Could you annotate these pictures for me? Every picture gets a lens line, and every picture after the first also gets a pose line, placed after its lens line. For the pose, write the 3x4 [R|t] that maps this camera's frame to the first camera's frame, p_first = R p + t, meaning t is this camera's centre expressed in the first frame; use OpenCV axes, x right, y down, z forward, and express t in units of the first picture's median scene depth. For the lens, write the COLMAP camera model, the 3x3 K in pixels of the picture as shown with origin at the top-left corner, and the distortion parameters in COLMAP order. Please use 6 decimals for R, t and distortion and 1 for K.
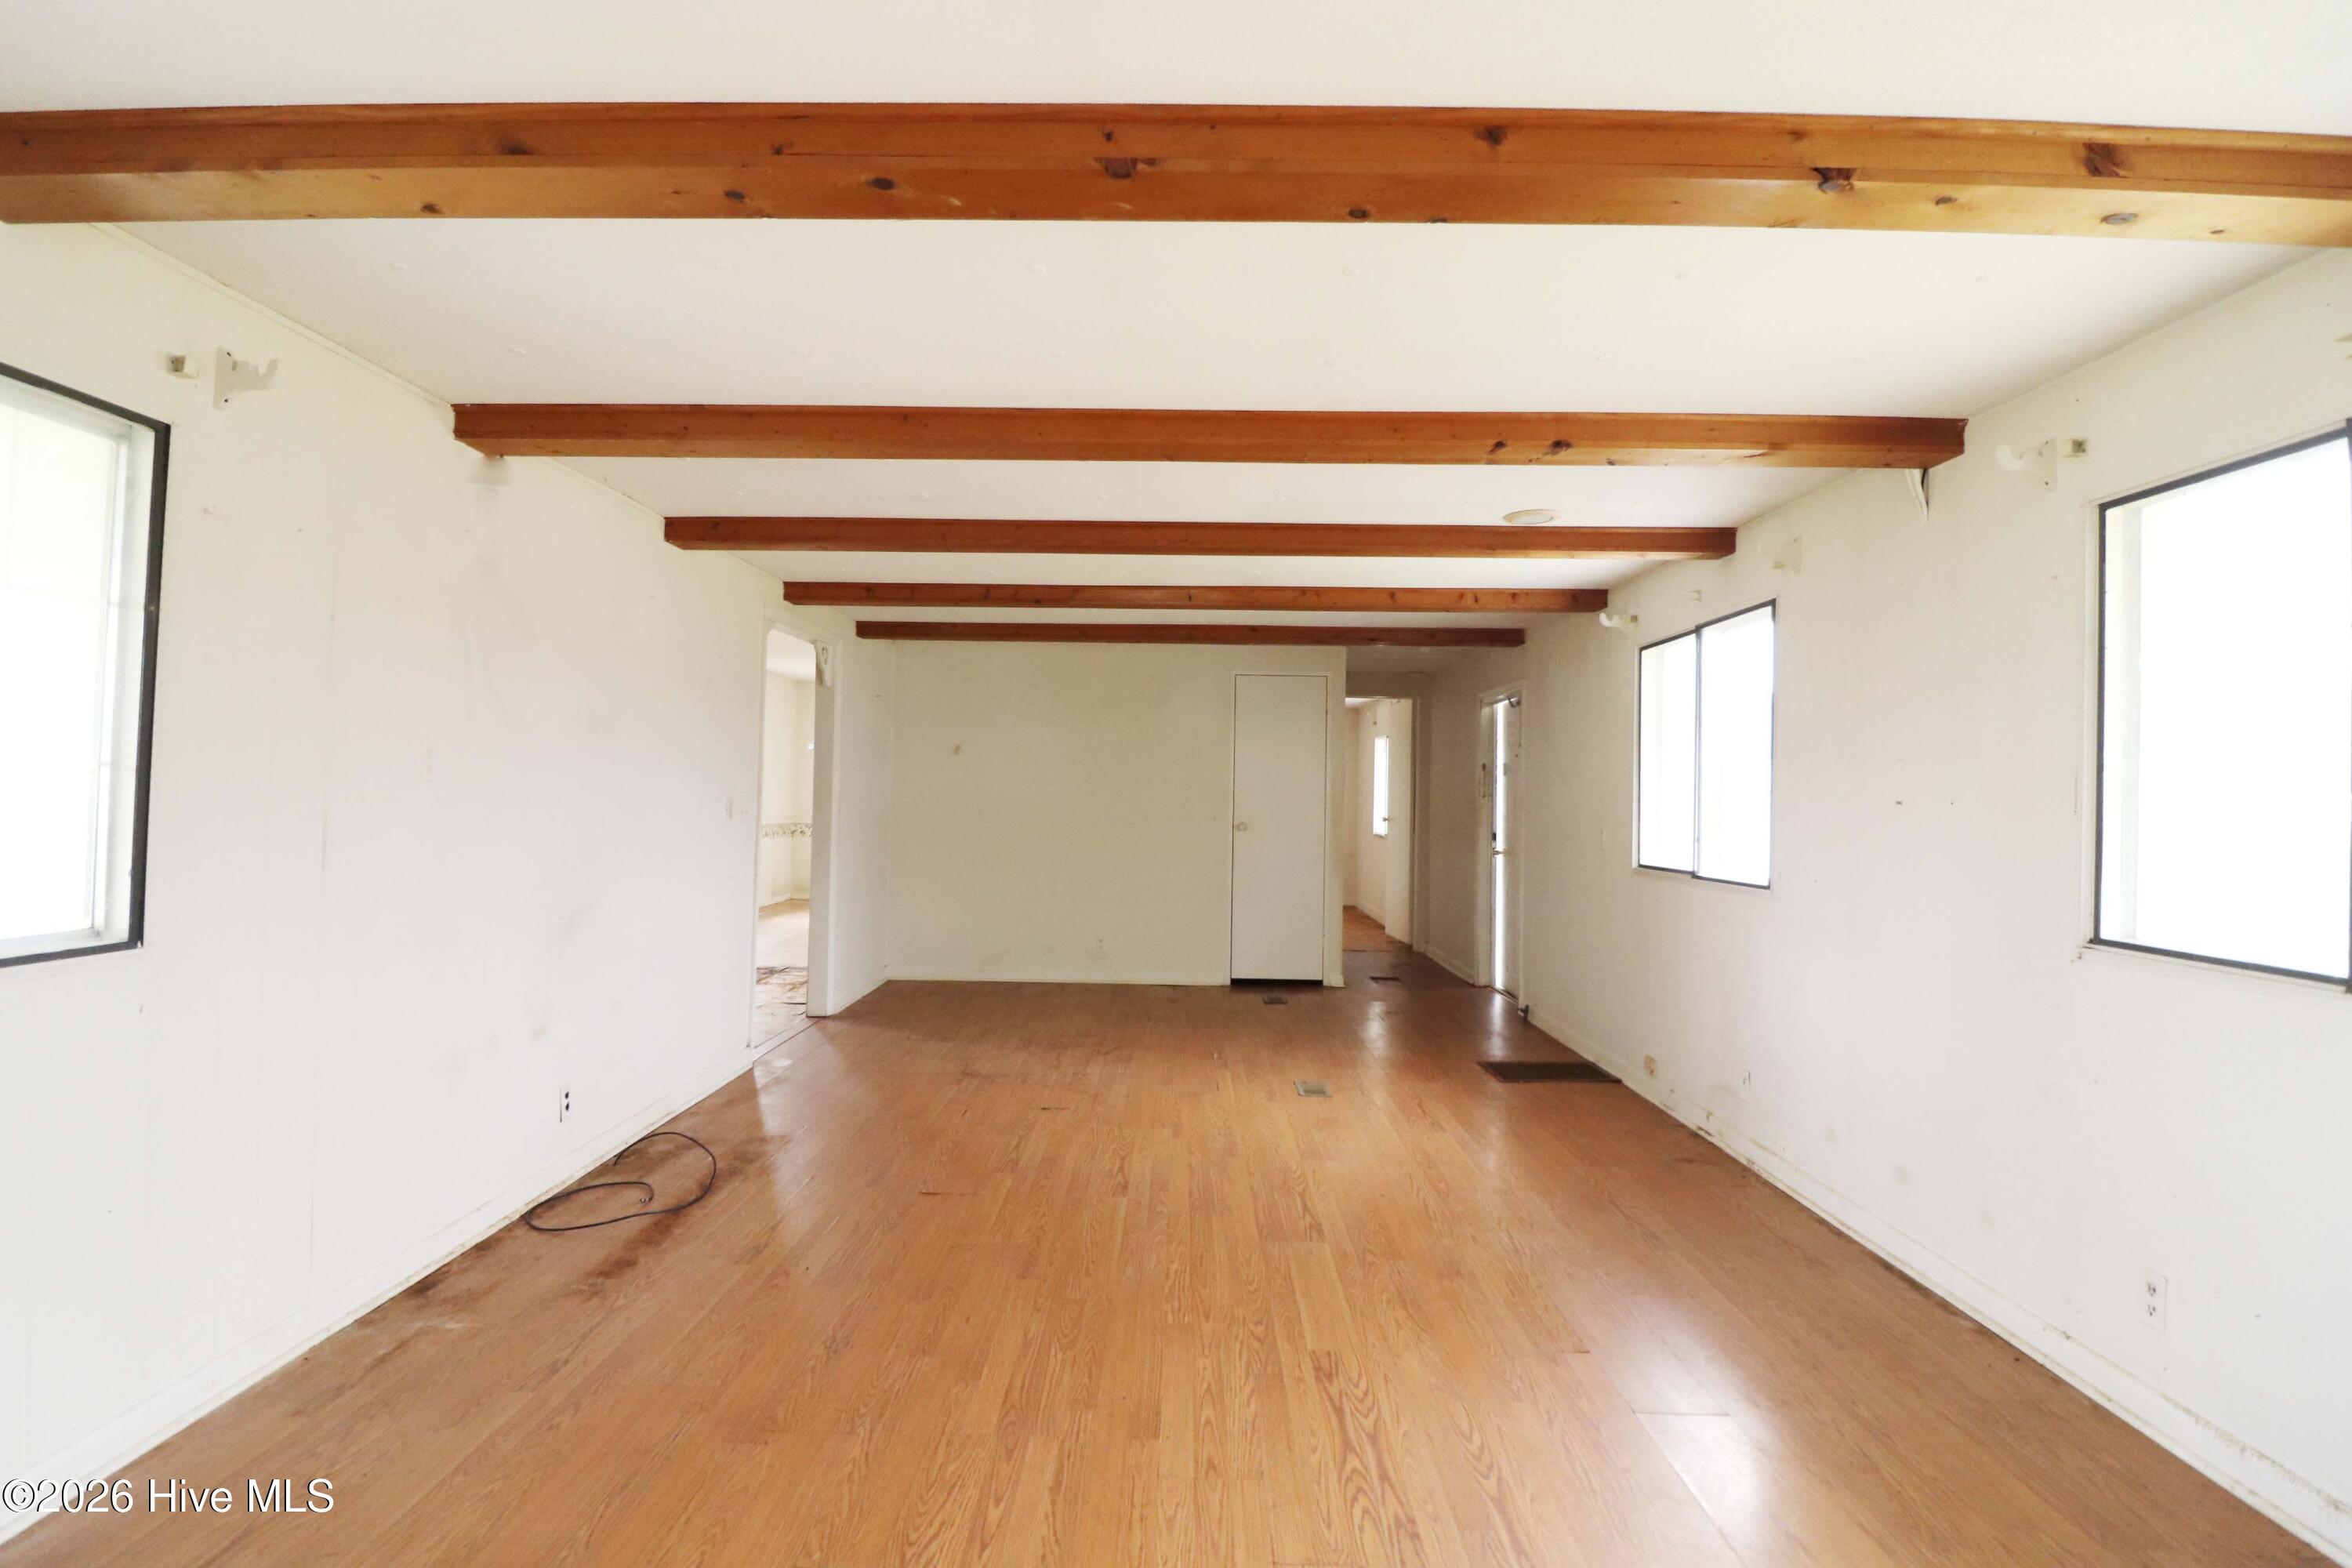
lens RADIAL K [[1085.5, 0, 1174.4], [0, 1085.5, 783.7], [0, 0, 1]] dist [-0.009060, -0.008908]
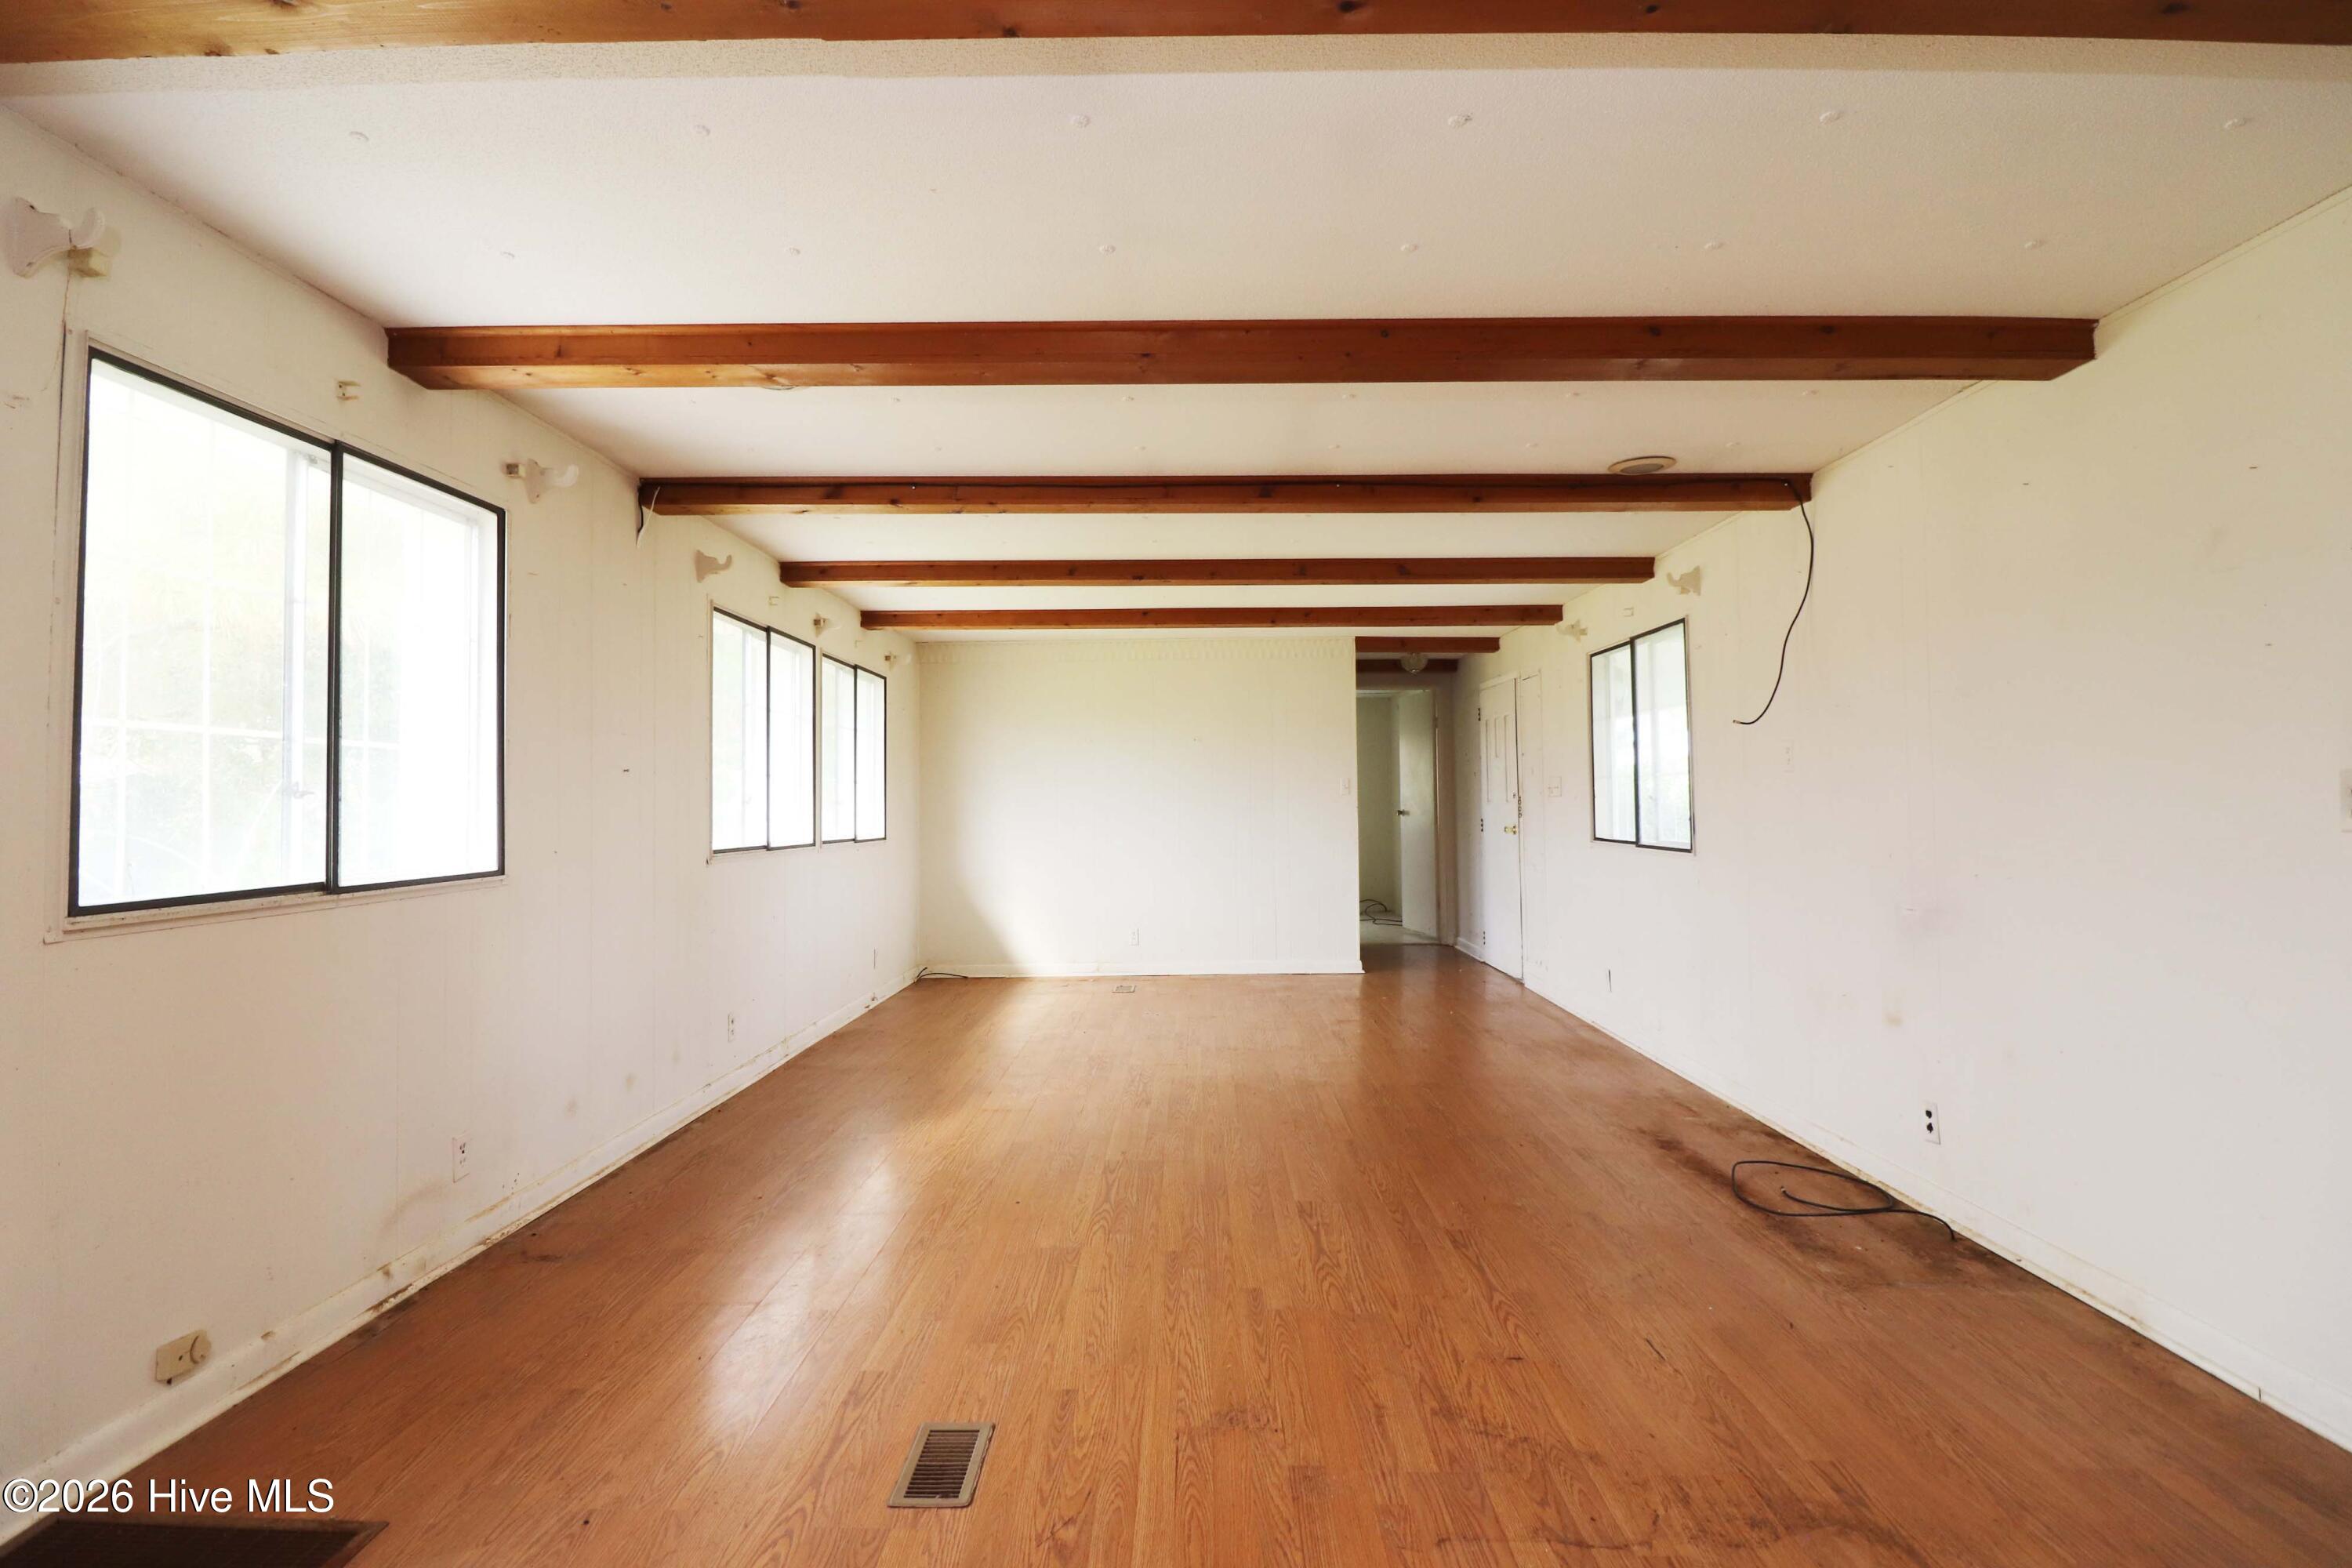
lens RADIAL K [[1085.5, 0, 1178.2], [0, 1085.5, 781.4], [0, 0, 1]] dist [-0.009060, -0.008908]
pose [[-0.999877, -0.014253, 0.006585, 0.052311], [-0.014423, 0.999547, -0.026426, 0.044615], [-0.006206, -0.026518, -0.999629, 1.822919]]
